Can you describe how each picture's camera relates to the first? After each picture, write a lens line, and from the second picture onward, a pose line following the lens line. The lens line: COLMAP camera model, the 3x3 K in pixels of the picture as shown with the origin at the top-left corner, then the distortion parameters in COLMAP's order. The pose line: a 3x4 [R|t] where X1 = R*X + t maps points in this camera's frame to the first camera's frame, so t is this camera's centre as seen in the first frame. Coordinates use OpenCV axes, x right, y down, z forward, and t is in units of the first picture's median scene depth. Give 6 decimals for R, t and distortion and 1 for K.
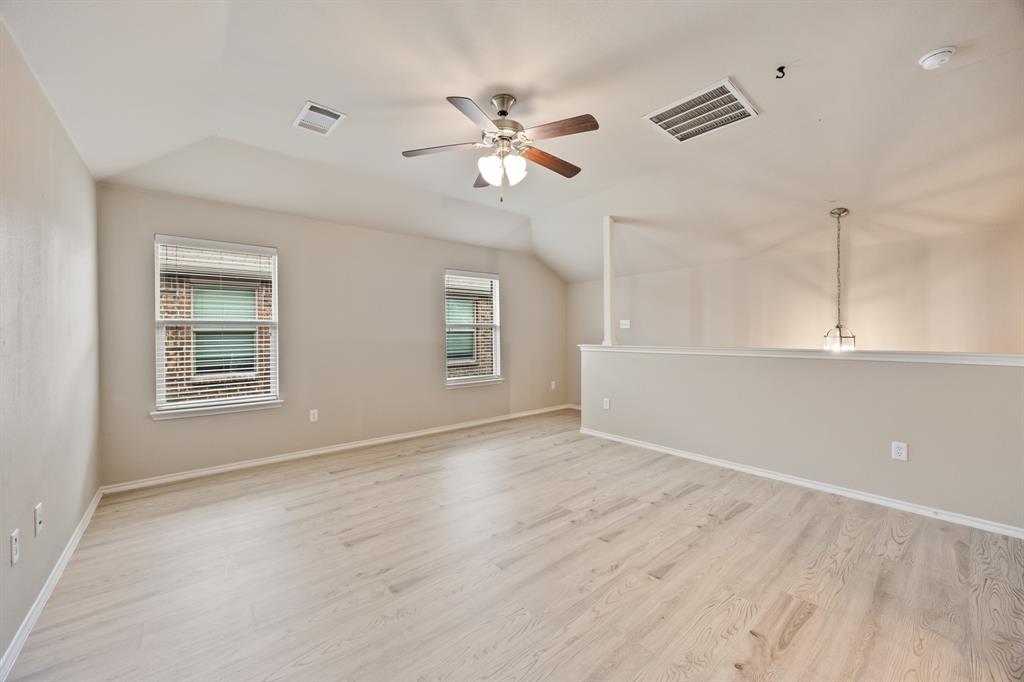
lens RADIAL K [[404.1, 0, 513.2], [0, 404.1, 338.8], [0, 0, 1]] dist [0.000668, -0.000010]
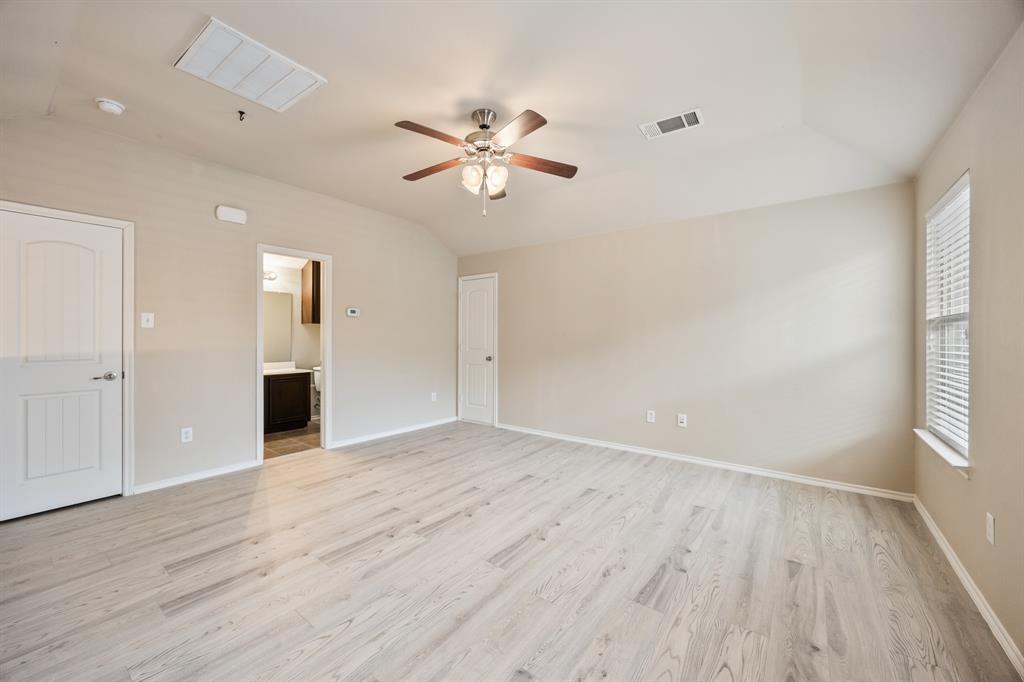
lens RADIAL K [[404.1, 0, 513.2], [0, 404.1, 338.8], [0, 0, 1]] dist [0.000668, -0.000010]
pose [[-0.975574, 0.007278, -0.219550, 0.132714], [0.003796, 0.999860, 0.016278, -0.025374], [0.219638, 0.015047, -0.975465, 2.033258]]
